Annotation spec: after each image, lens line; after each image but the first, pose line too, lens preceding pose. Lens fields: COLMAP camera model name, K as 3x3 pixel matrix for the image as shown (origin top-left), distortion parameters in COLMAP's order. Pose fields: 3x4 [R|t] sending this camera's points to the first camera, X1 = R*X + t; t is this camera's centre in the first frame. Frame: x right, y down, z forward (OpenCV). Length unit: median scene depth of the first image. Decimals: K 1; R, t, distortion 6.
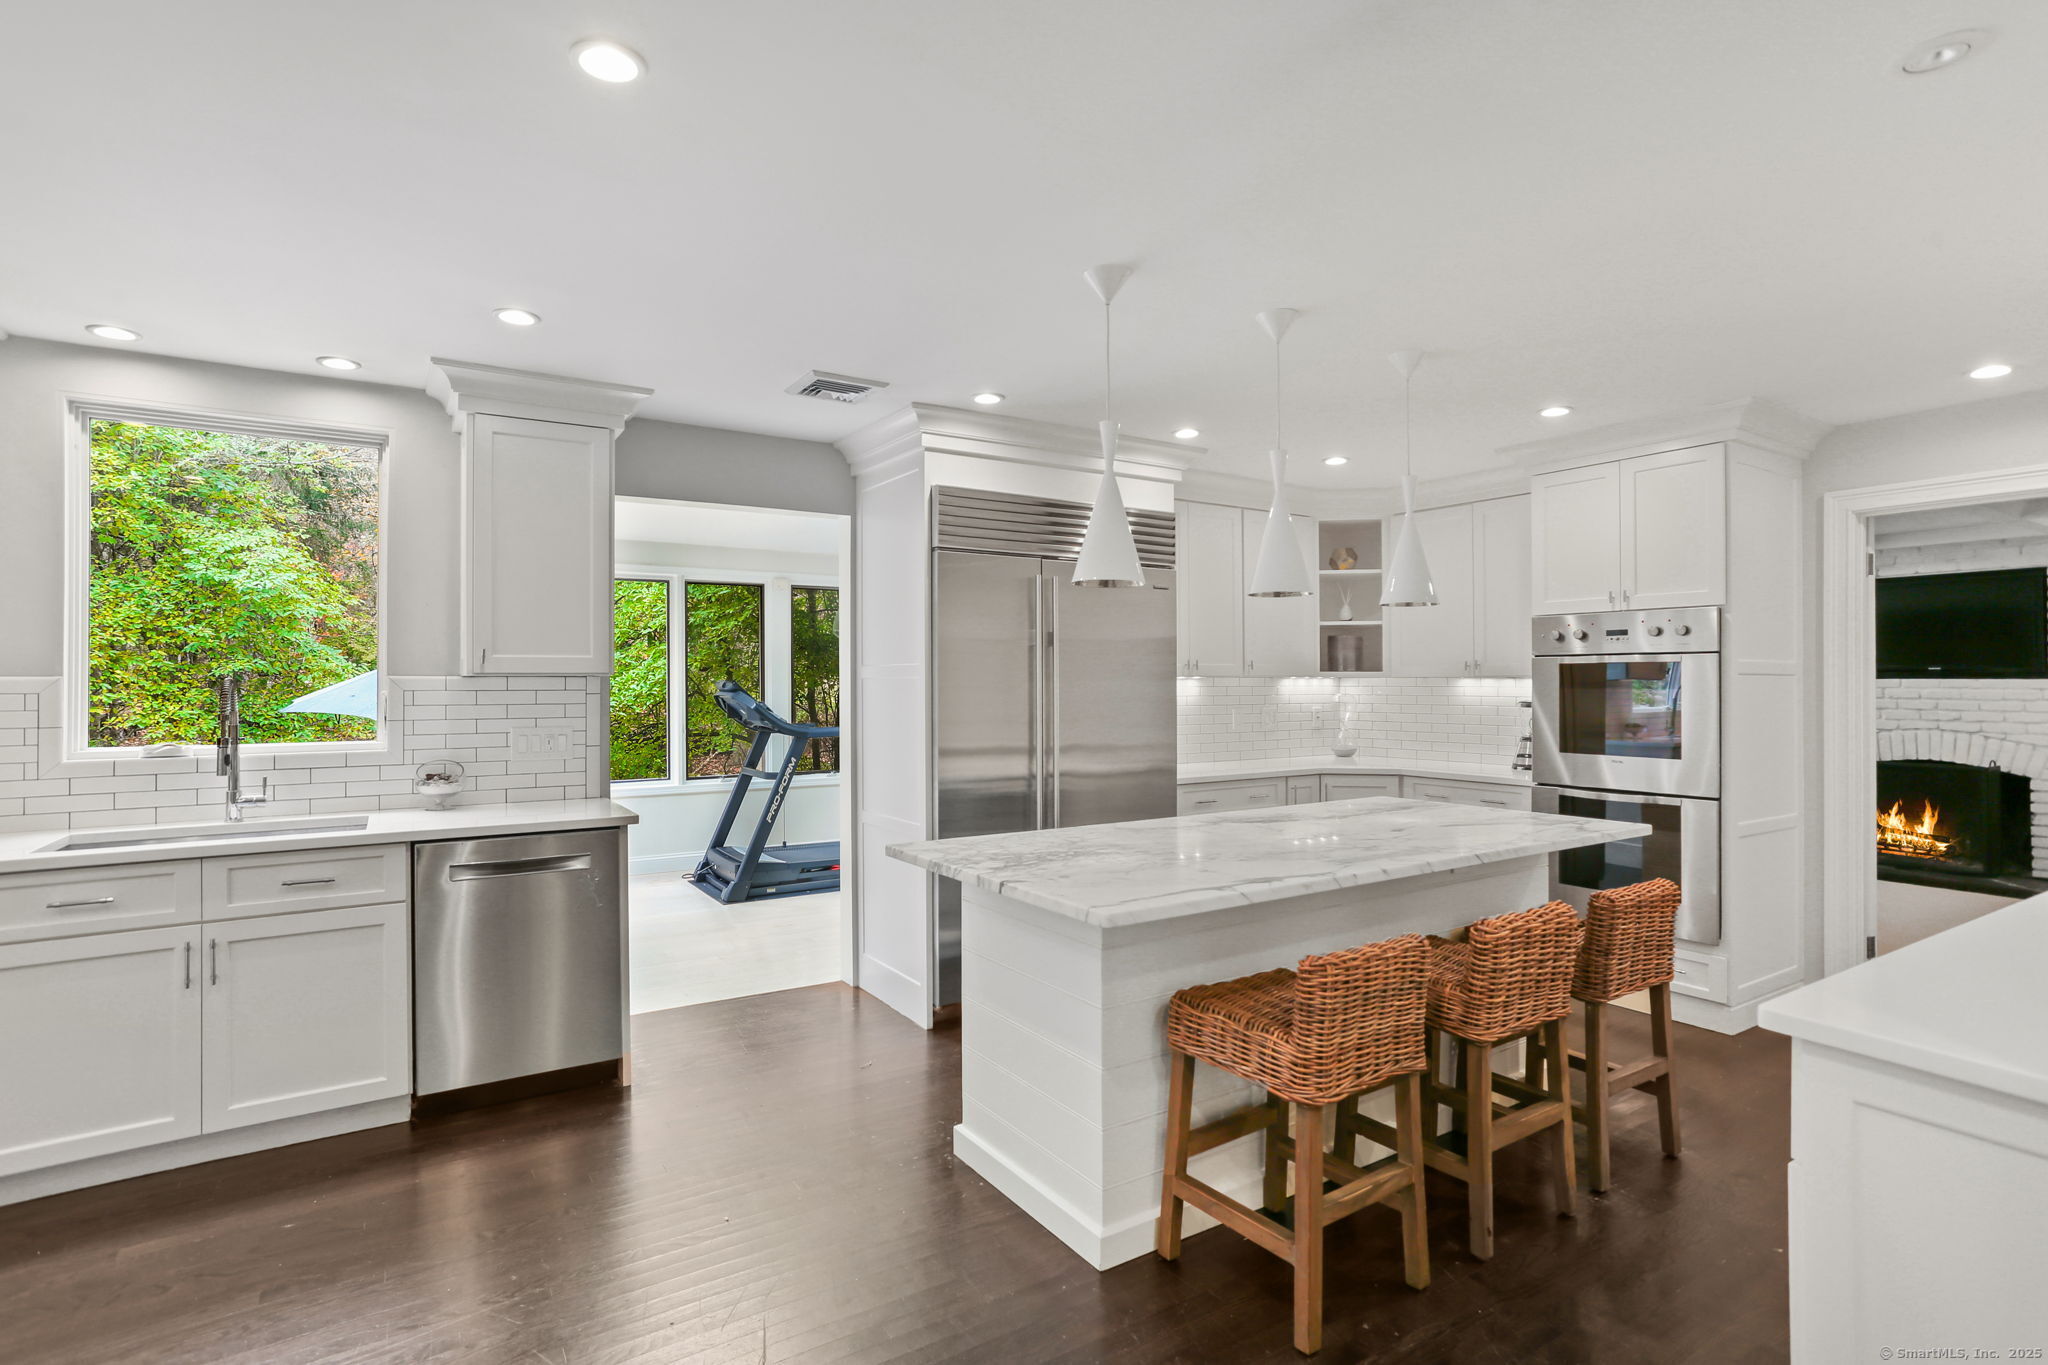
lens RADIAL K [[997.9, 0, 1003.0], [0, 997.9, 676.9], [0, 0, 1]] dist [0.000348, -0.000129]
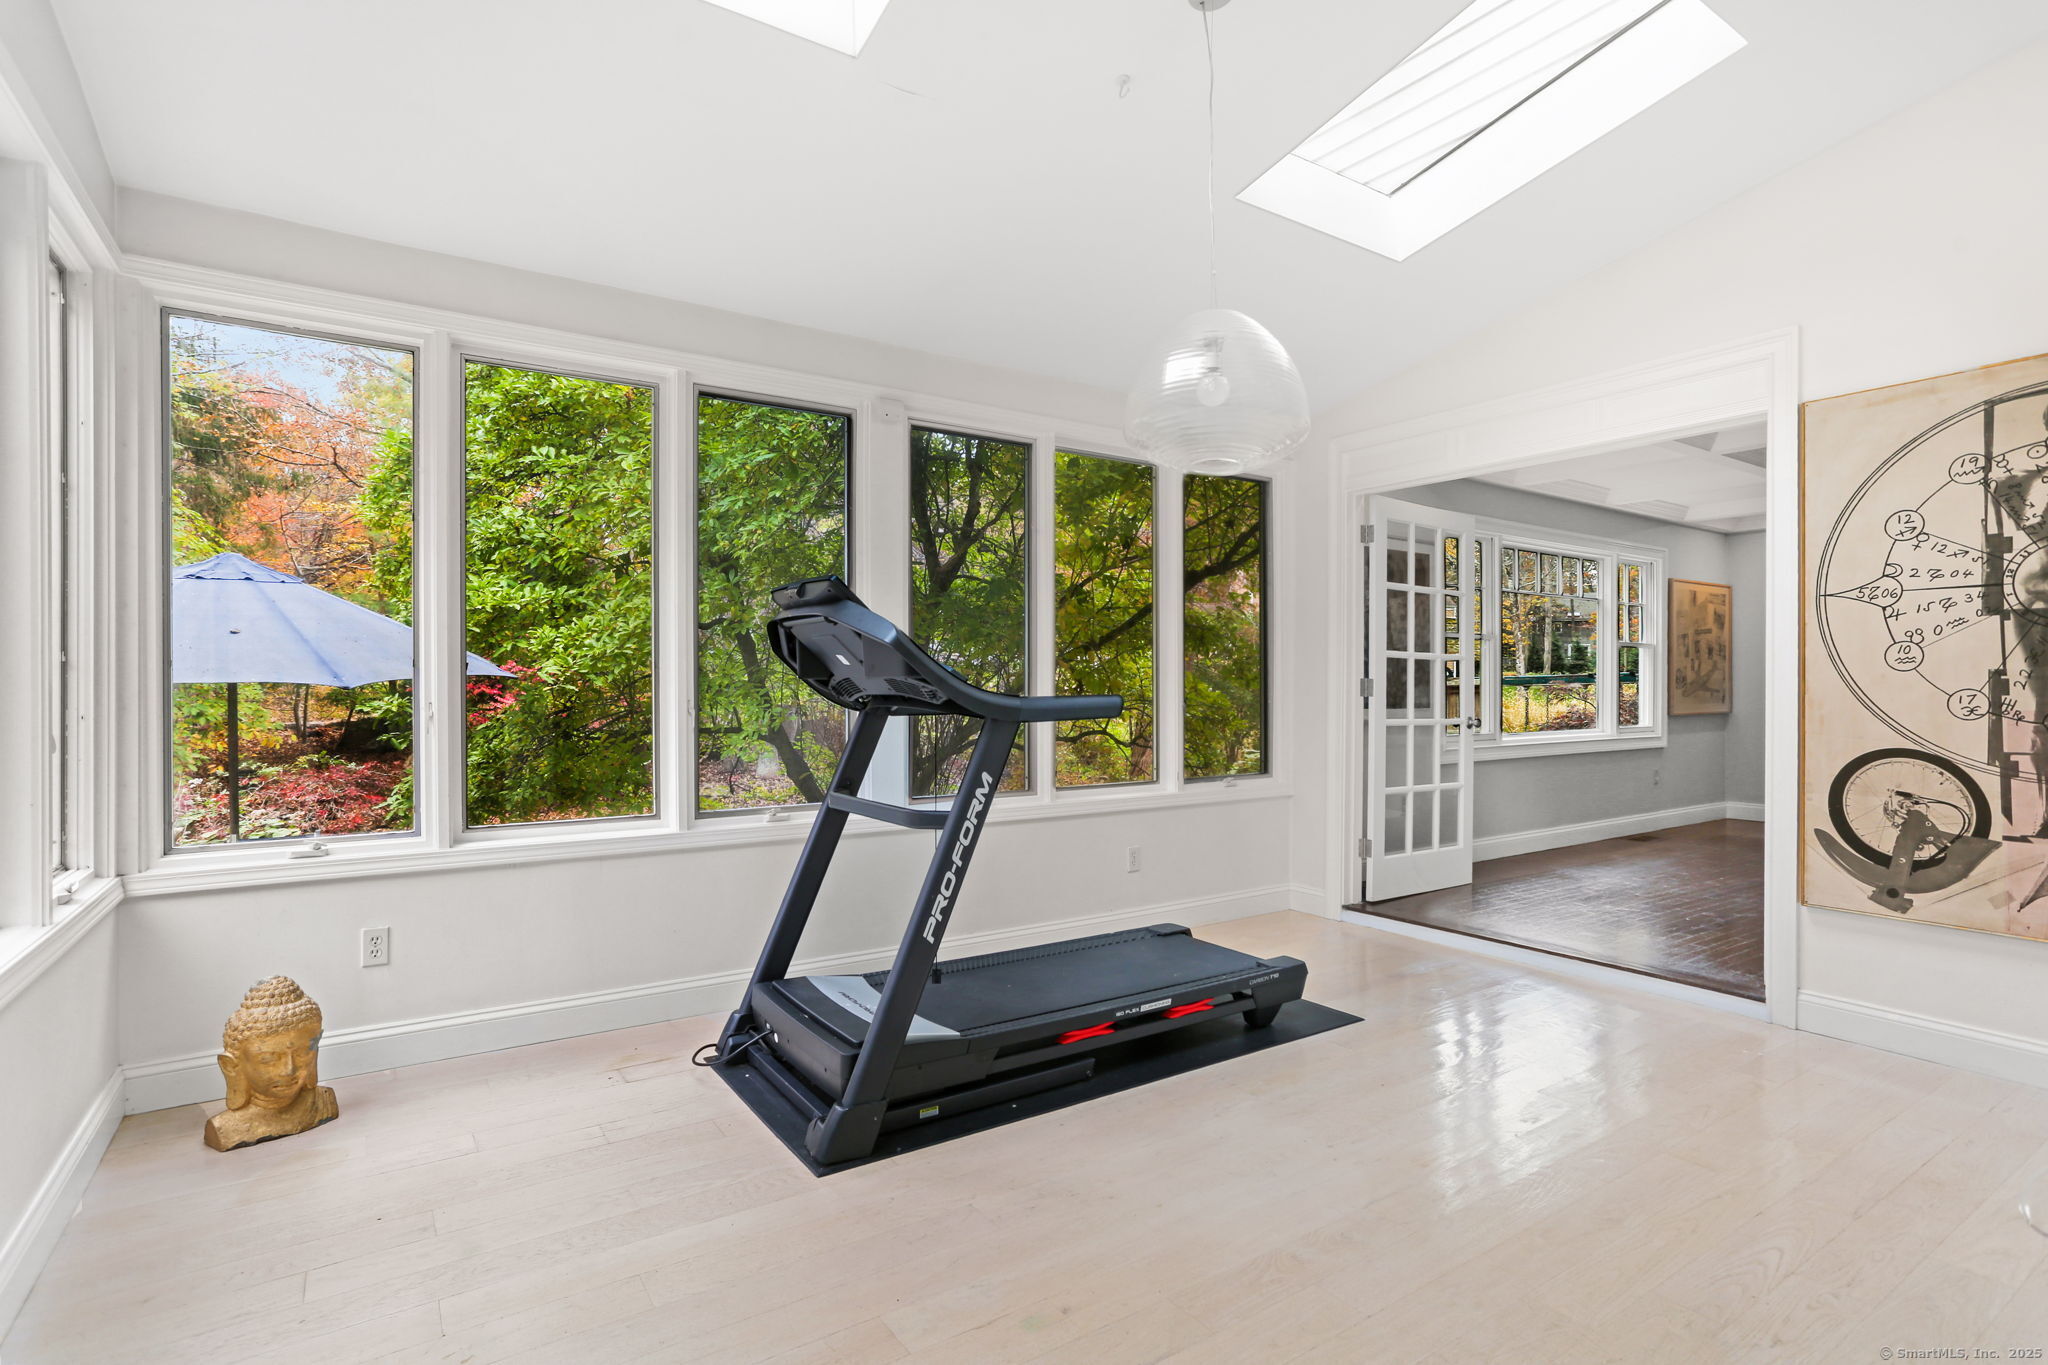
lens RADIAL K [[1012.8, 0, 1024.0], [0, 1012.8, 682.5], [0, 0, 1]] dist [-0.036293, 0.025260]
pose [[0.999222, 0.004008, 0.039232, -0.194989], [-0.003958, 0.999991, -0.001352, 0.042561], [-0.039237, 0.001196, 0.999229, 0.558349]]
